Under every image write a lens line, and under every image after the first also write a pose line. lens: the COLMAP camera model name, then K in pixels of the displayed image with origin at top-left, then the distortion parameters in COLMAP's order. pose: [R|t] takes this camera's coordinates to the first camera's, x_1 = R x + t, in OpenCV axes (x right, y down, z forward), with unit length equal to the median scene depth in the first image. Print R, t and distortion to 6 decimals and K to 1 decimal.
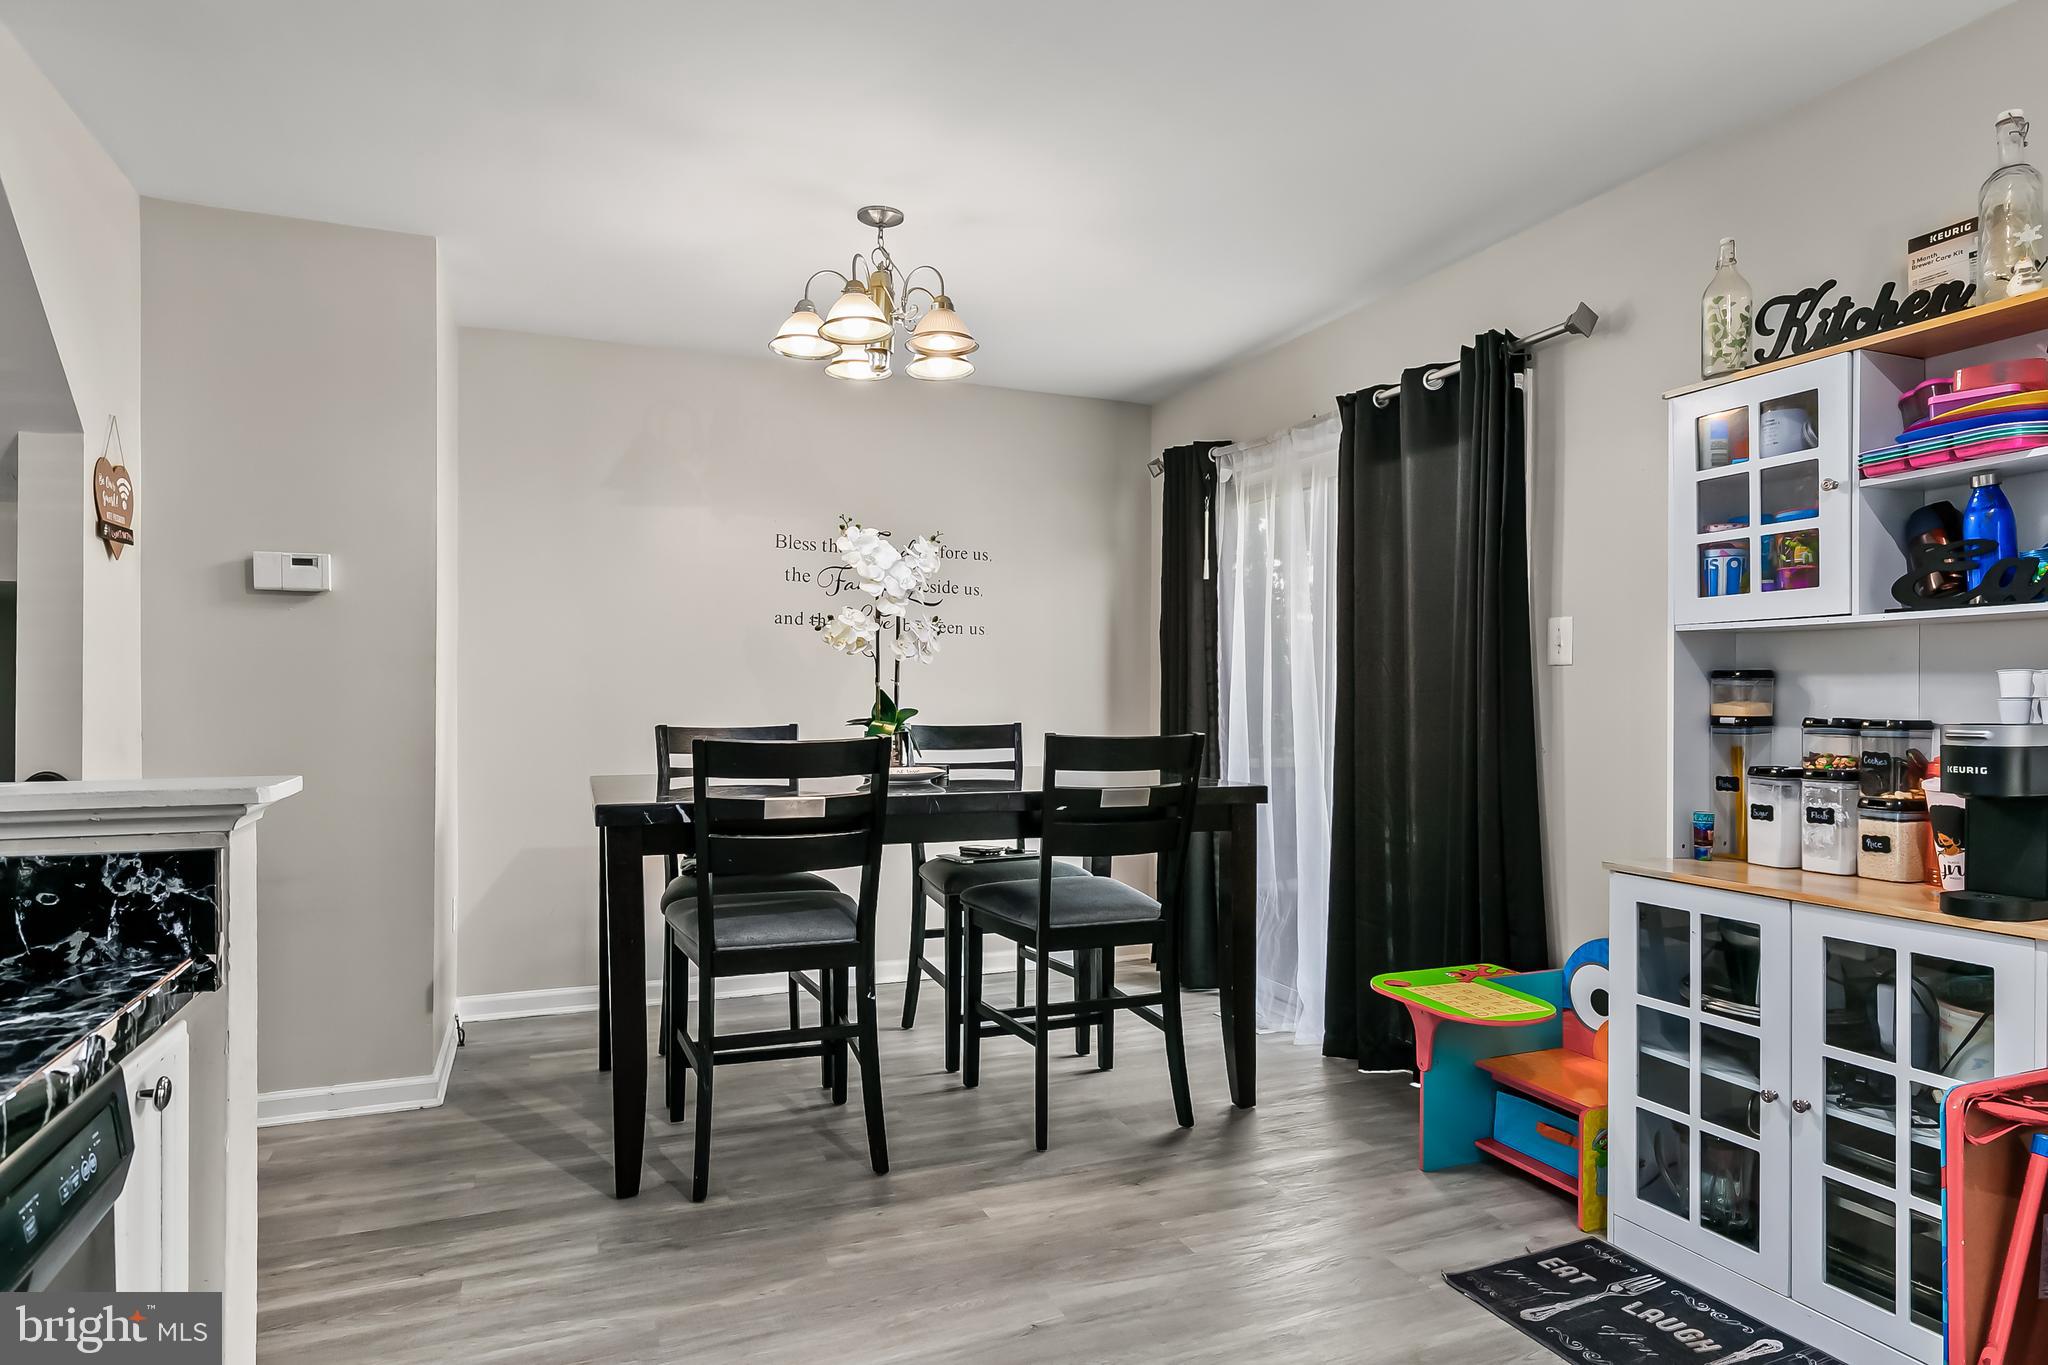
lens RADIAL K [[1151.4, 0, 1006.7], [0, 1151.4, 718.4], [0, 0, 1]] dist [0.004418, -0.000820]
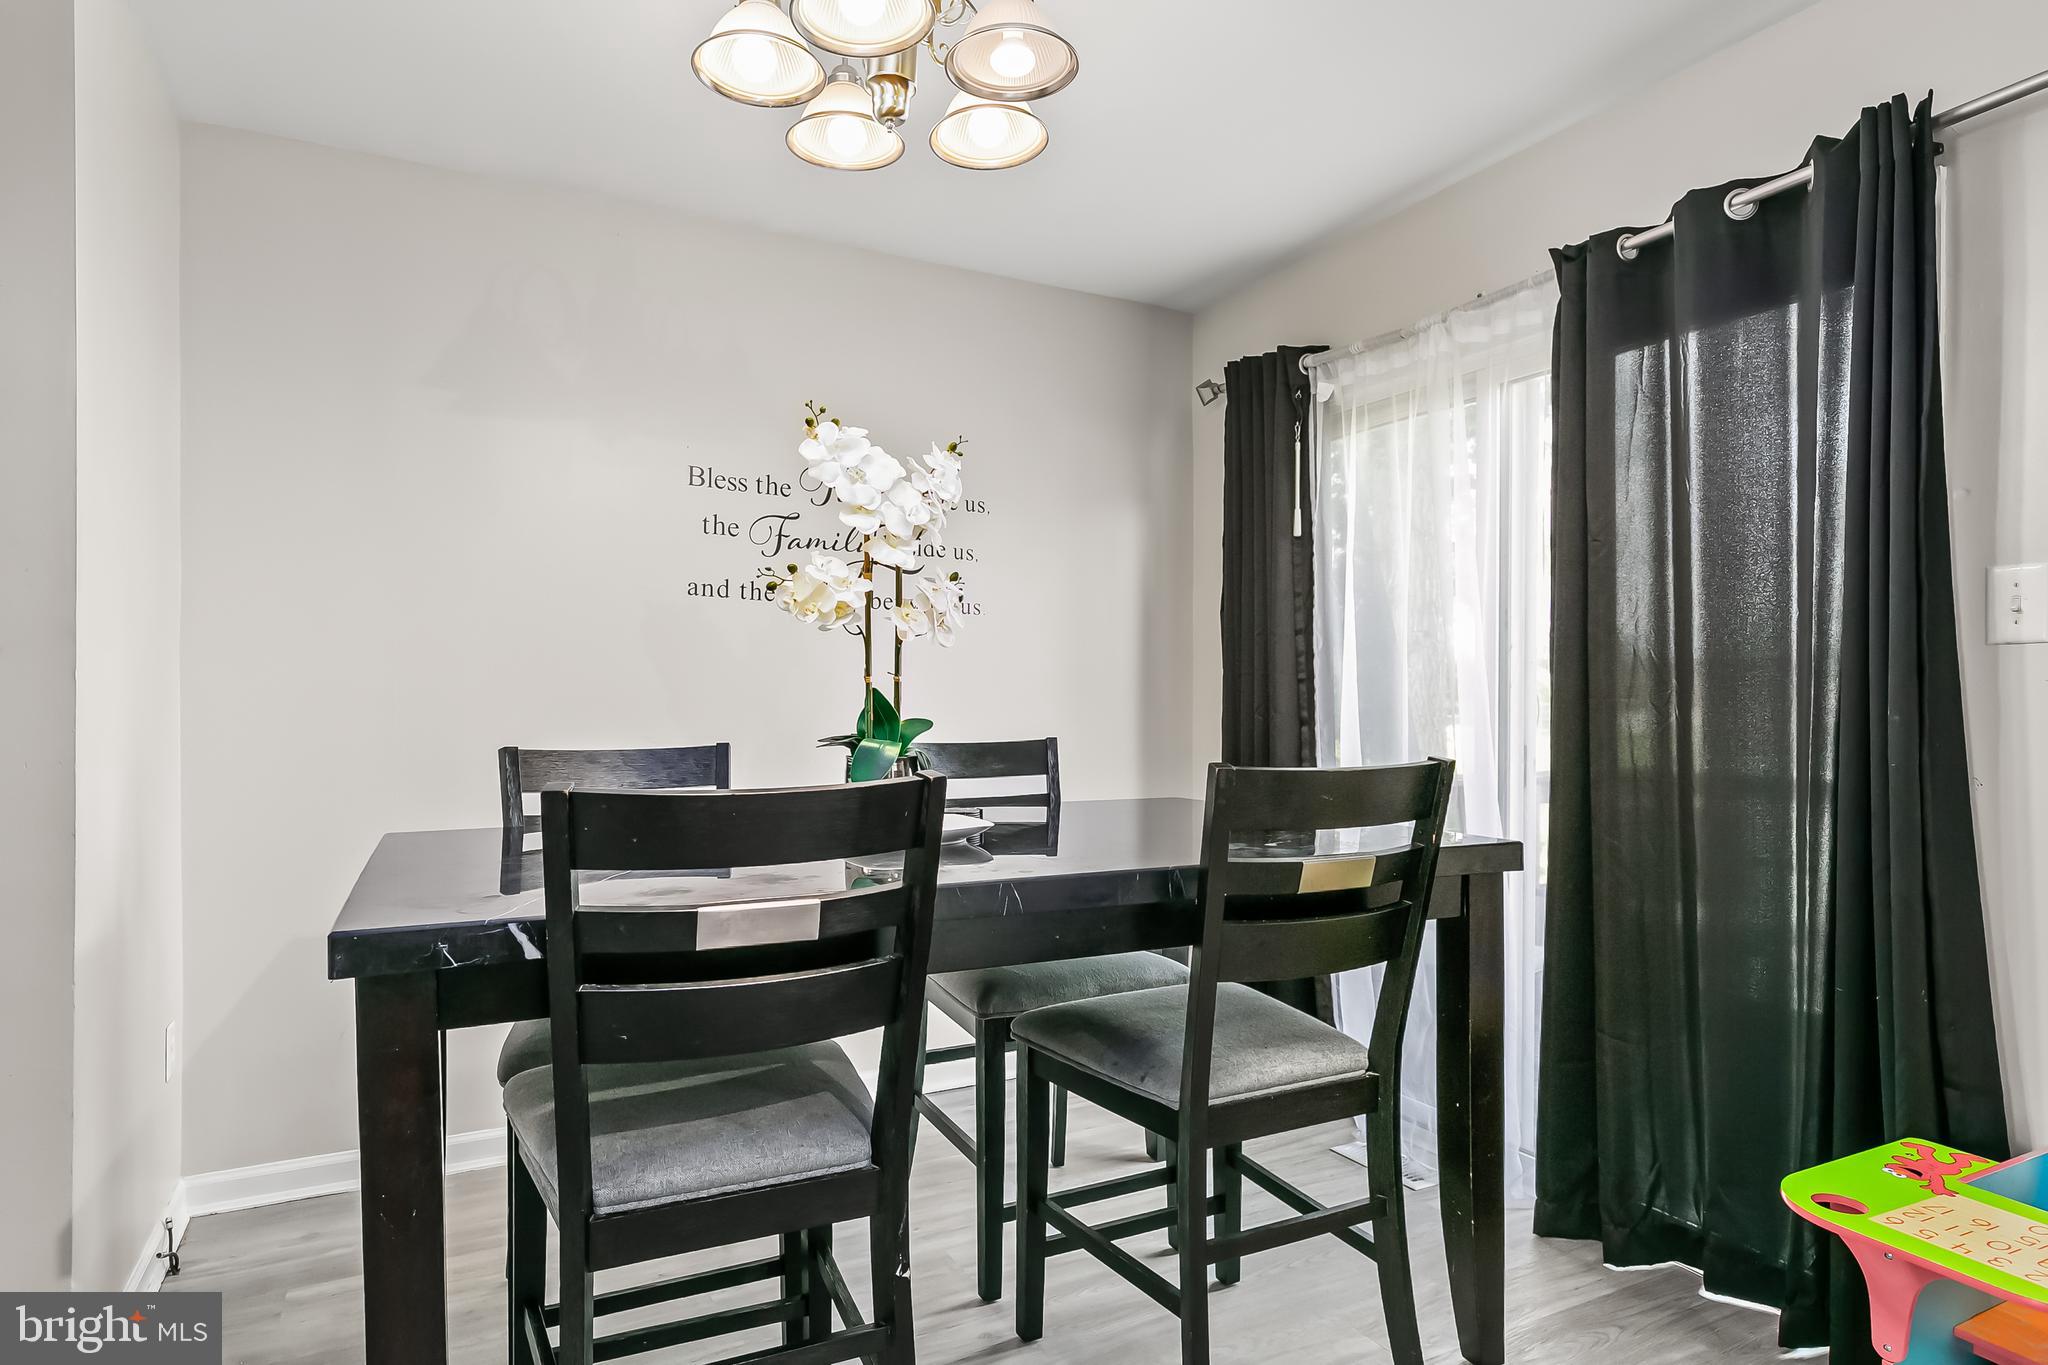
lens RADIAL K [[1151.4, 0, 1008.3], [0, 1151.4, 718.8], [0, 0, 1]] dist [0.004418, -0.000820]
pose [[0.996043, -0.005421, 0.088705, -0.092757], [0.005830, 0.999974, -0.004355, -0.005553], [-0.088679, 0.004855, 0.996048, 0.382916]]
